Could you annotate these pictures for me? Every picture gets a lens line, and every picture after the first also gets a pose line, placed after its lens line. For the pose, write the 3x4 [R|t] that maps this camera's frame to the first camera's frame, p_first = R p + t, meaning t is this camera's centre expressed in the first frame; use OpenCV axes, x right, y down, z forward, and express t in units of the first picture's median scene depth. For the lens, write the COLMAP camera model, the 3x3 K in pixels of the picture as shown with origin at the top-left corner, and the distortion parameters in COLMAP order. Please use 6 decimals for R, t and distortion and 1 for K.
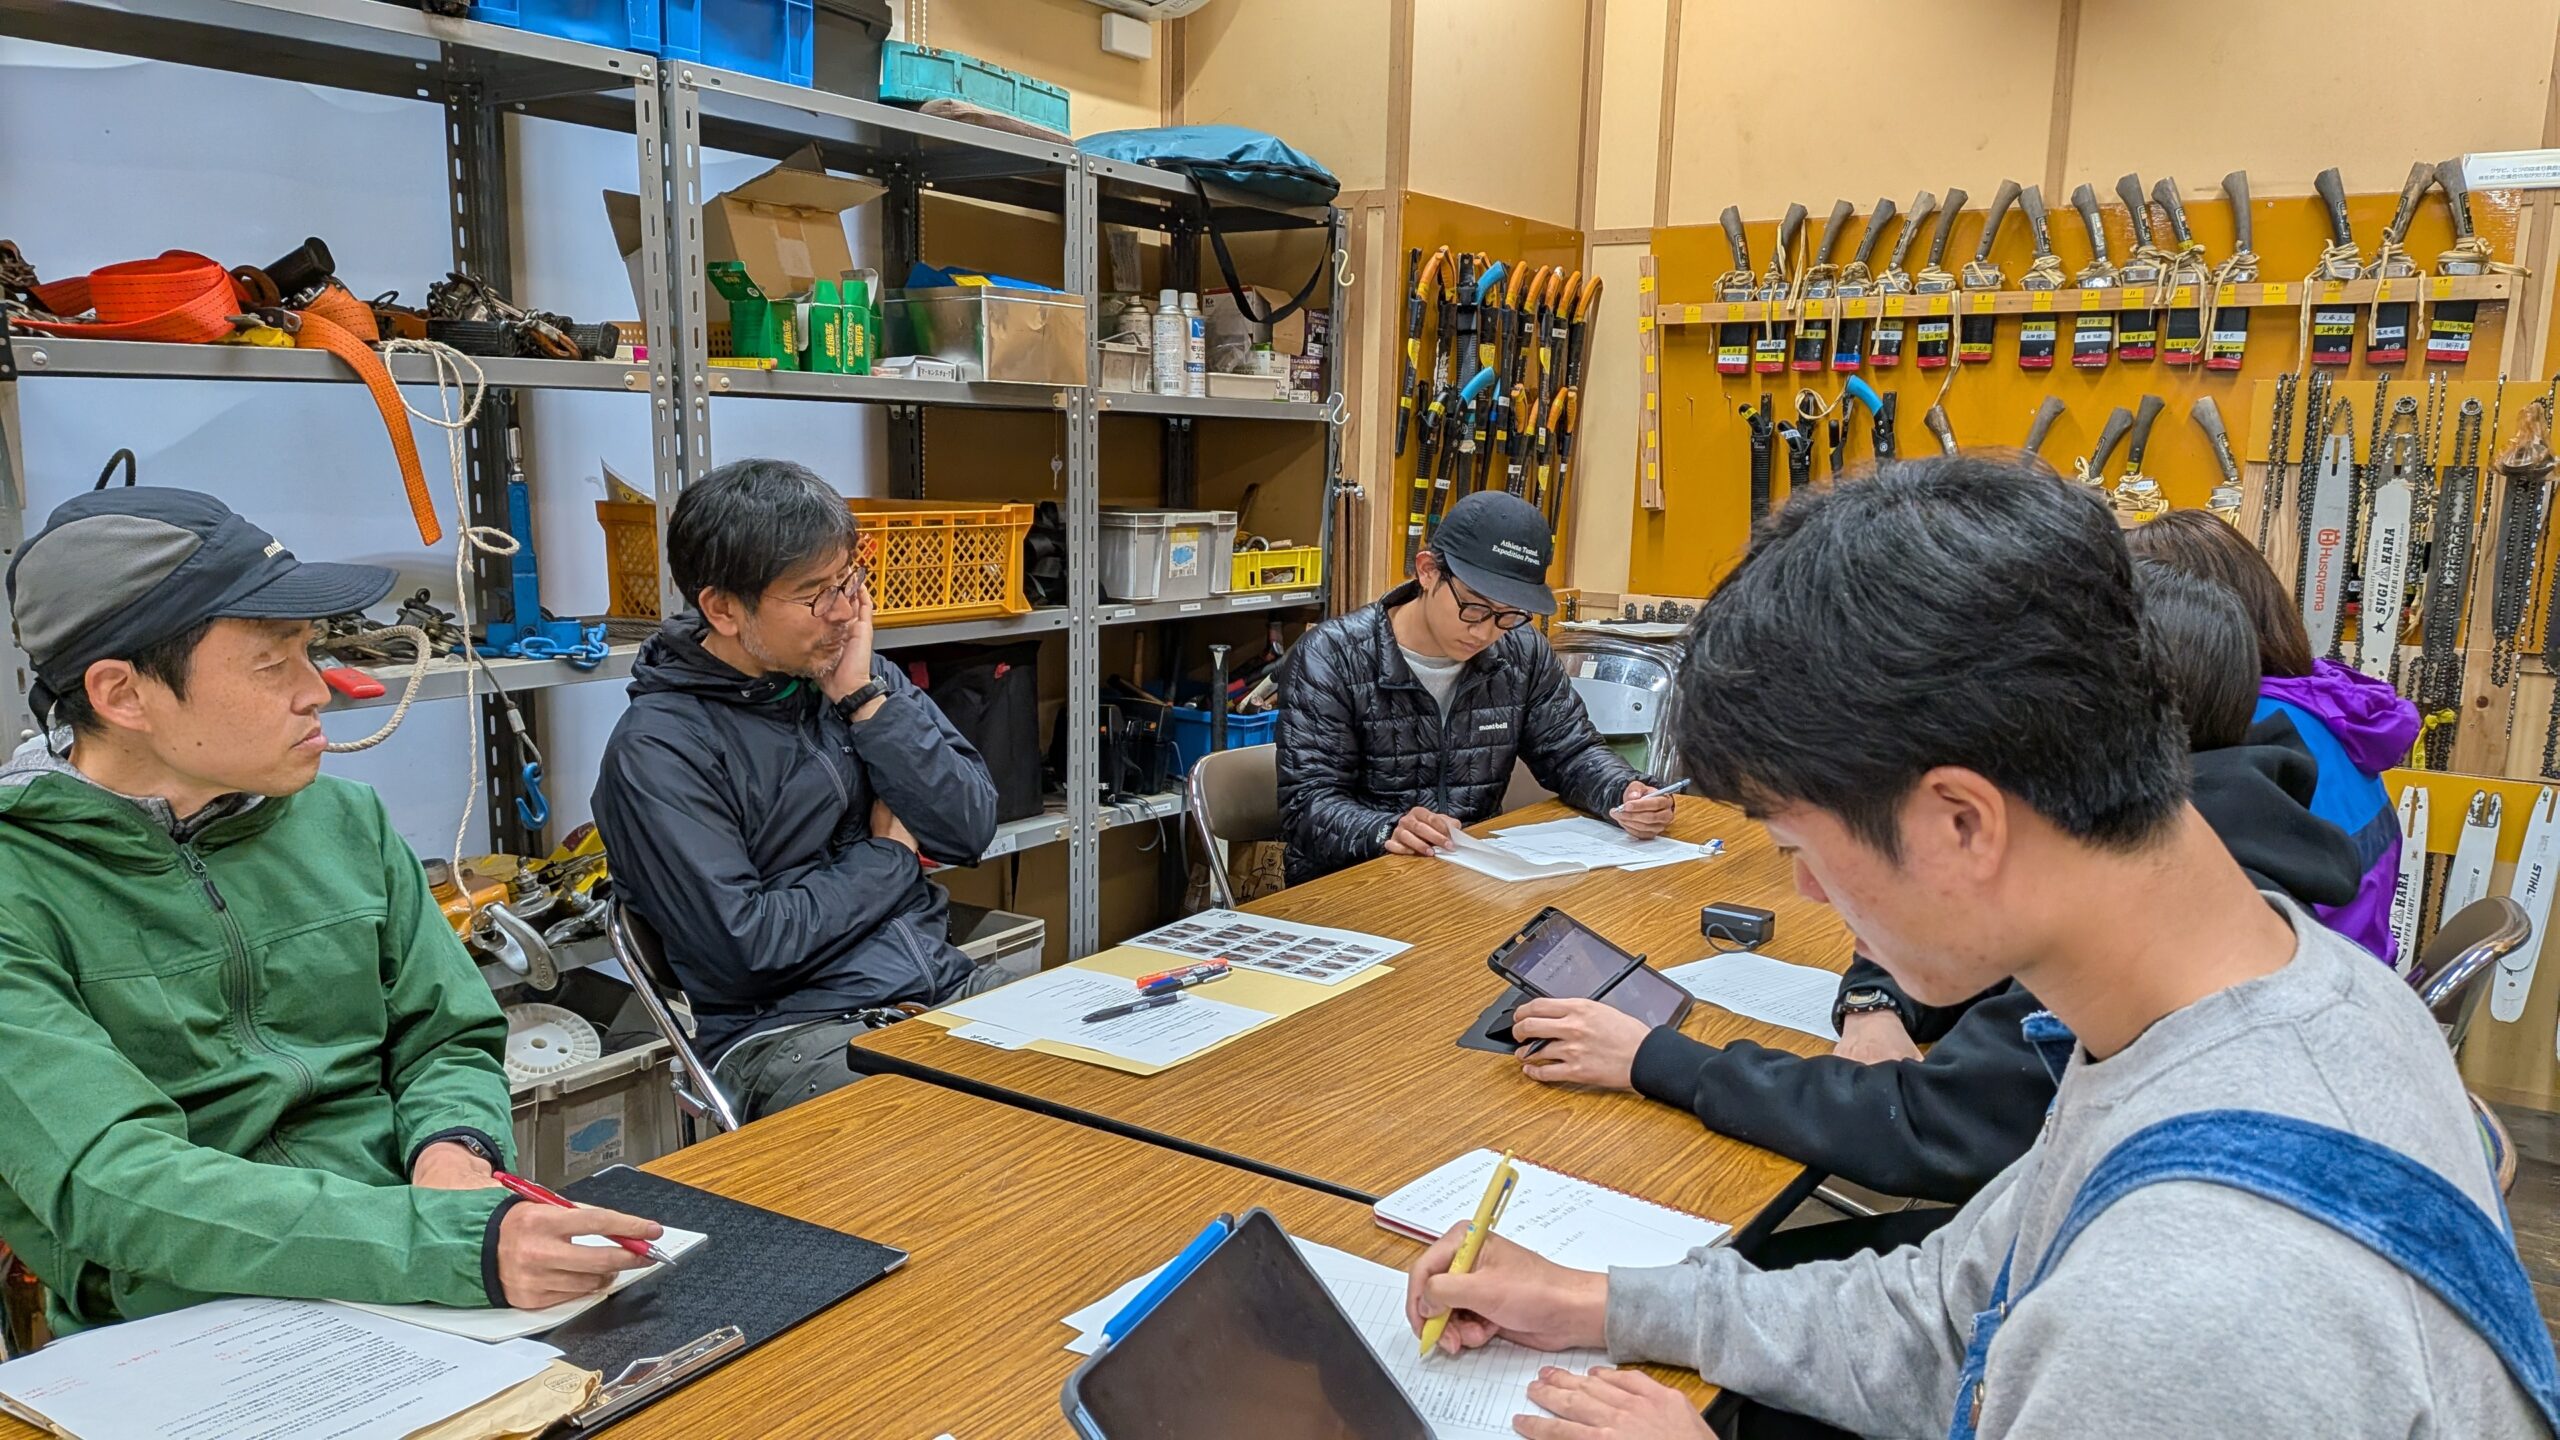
lens RADIAL K [[1922.9, 0, 1274.1], [0, 1922.9, 880.2], [0, 0, 1]] dist [0.041212, -0.083384]
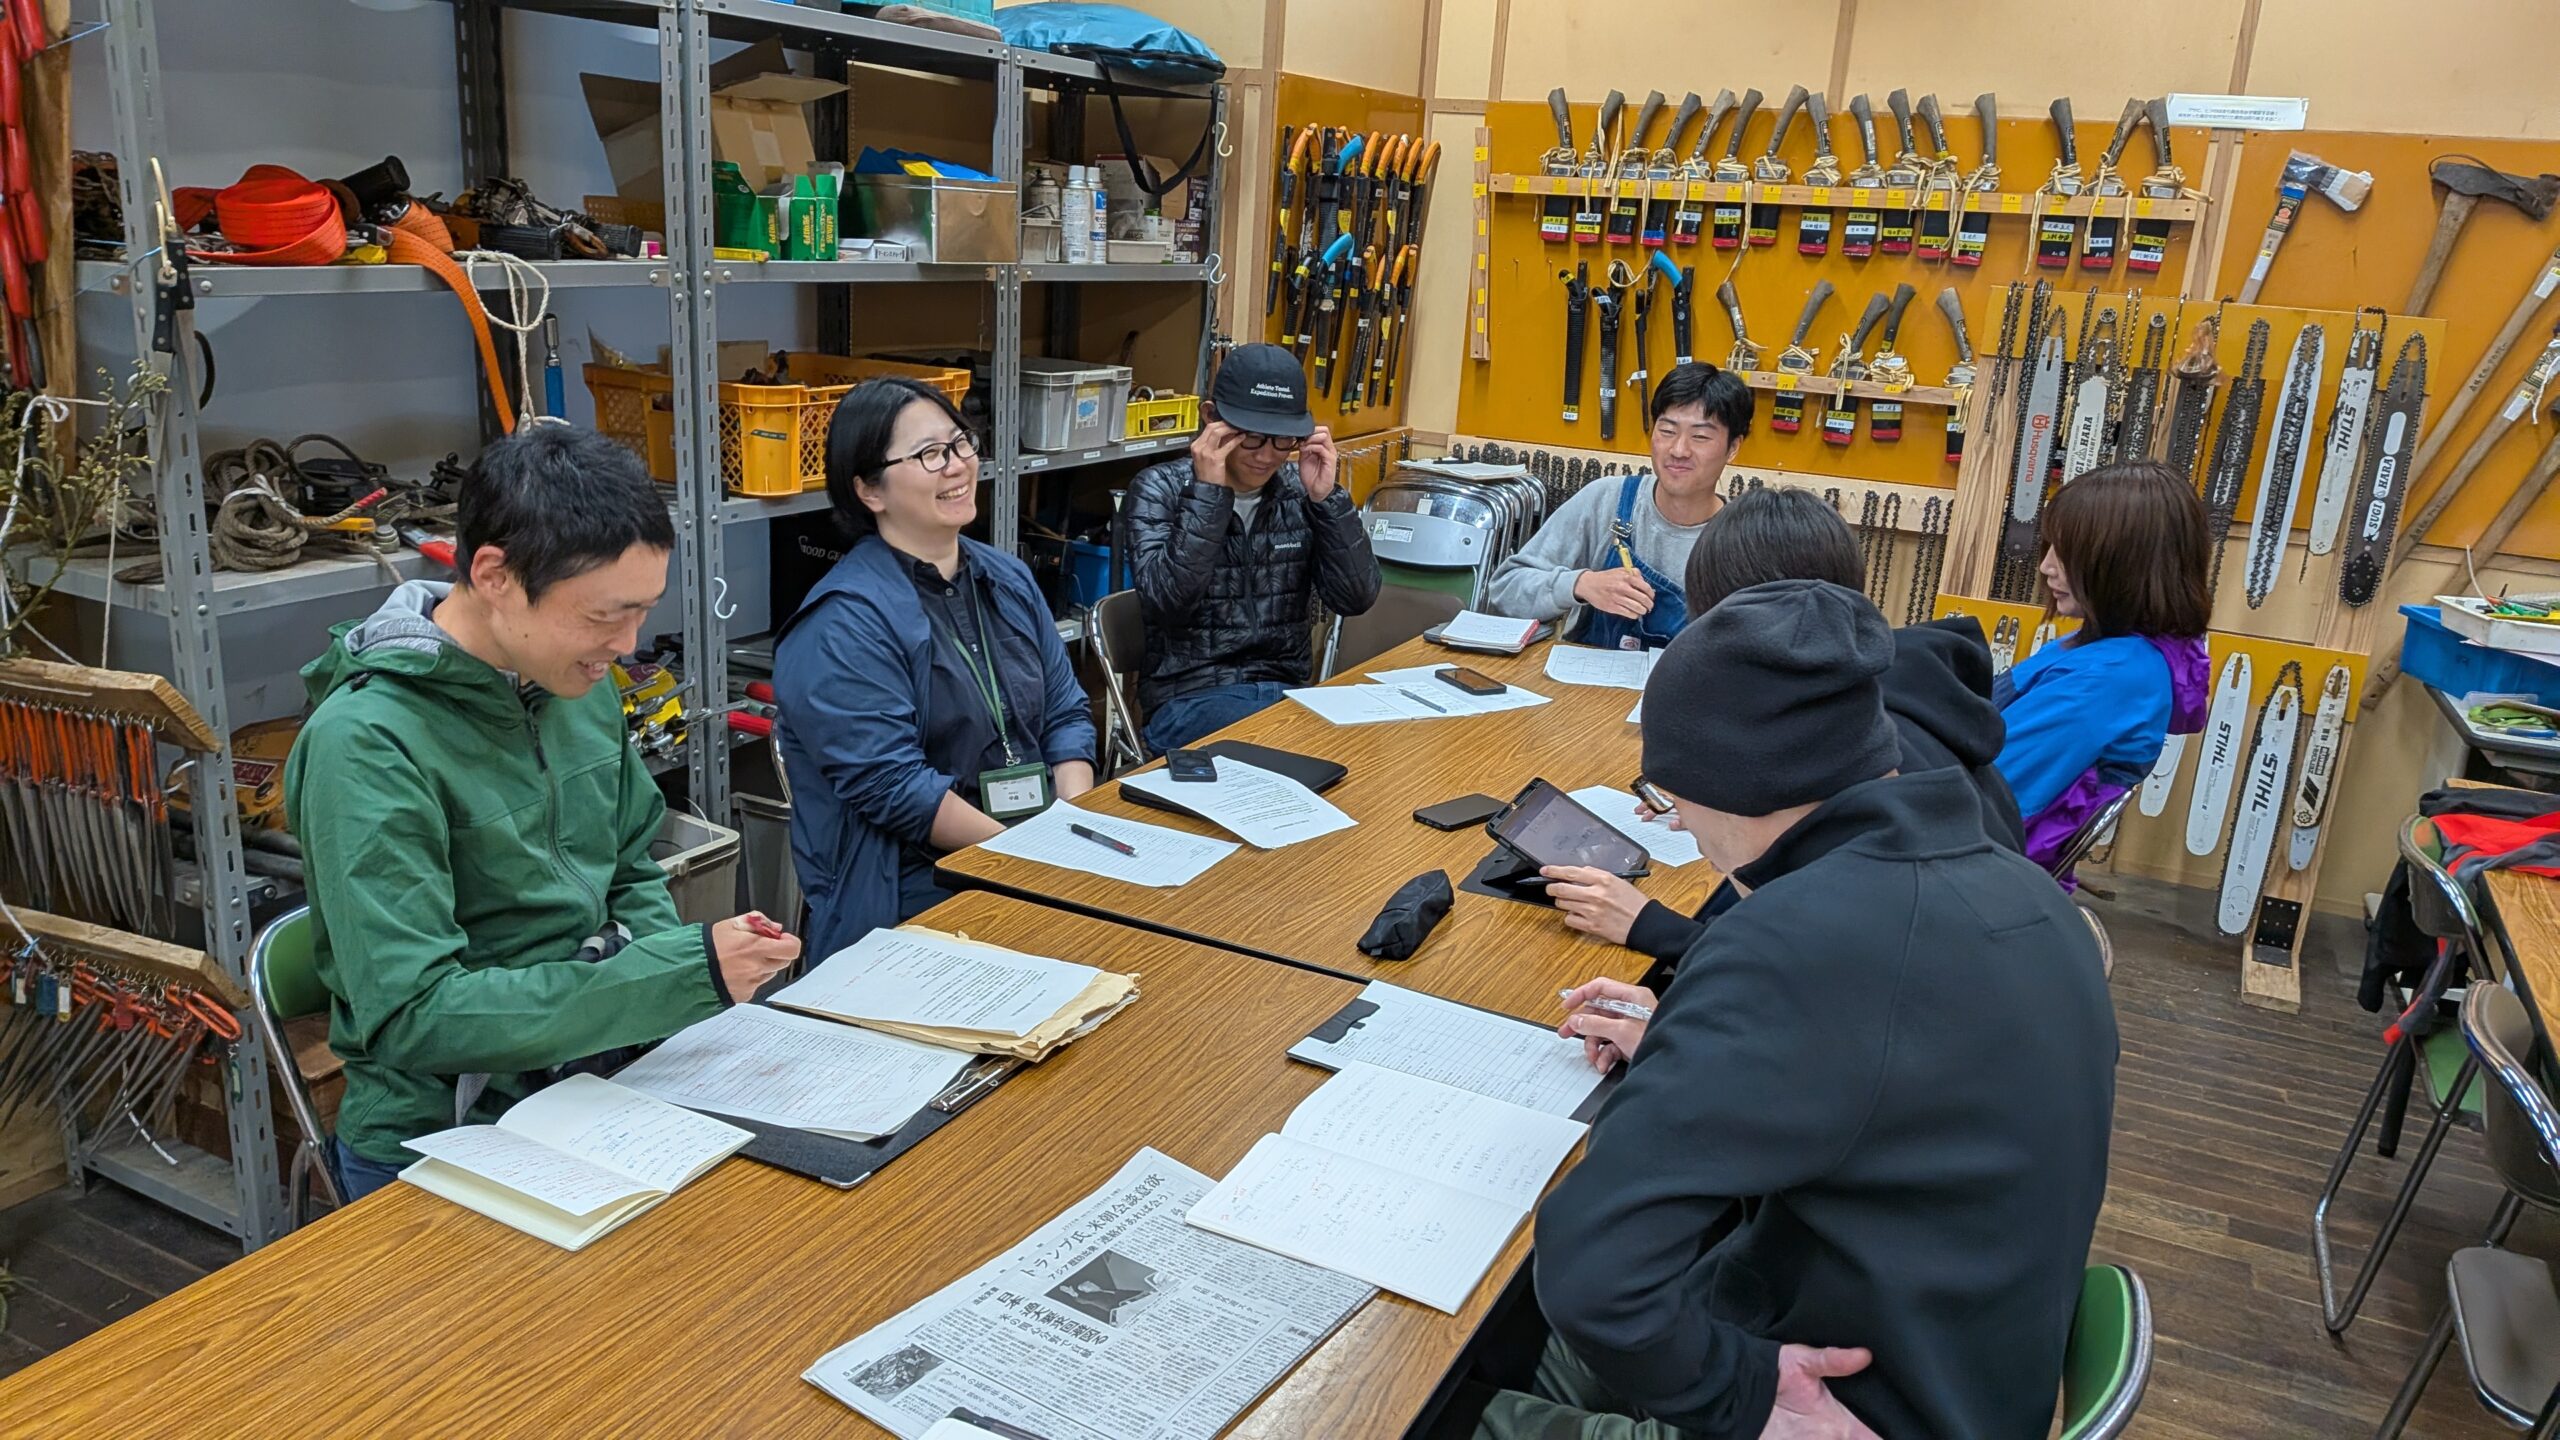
lens RADIAL K [[1922.9, 0, 1274.1], [0, 1922.9, 880.2], [0, 0, 1]] dist [0.041212, -0.083384]
pose [[0.990809, -0.004953, 0.135179, -0.086151], [-0.012937, 0.991279, 0.131144, -0.041397], [-0.134650, -0.131687, 0.982104, -0.147604]]
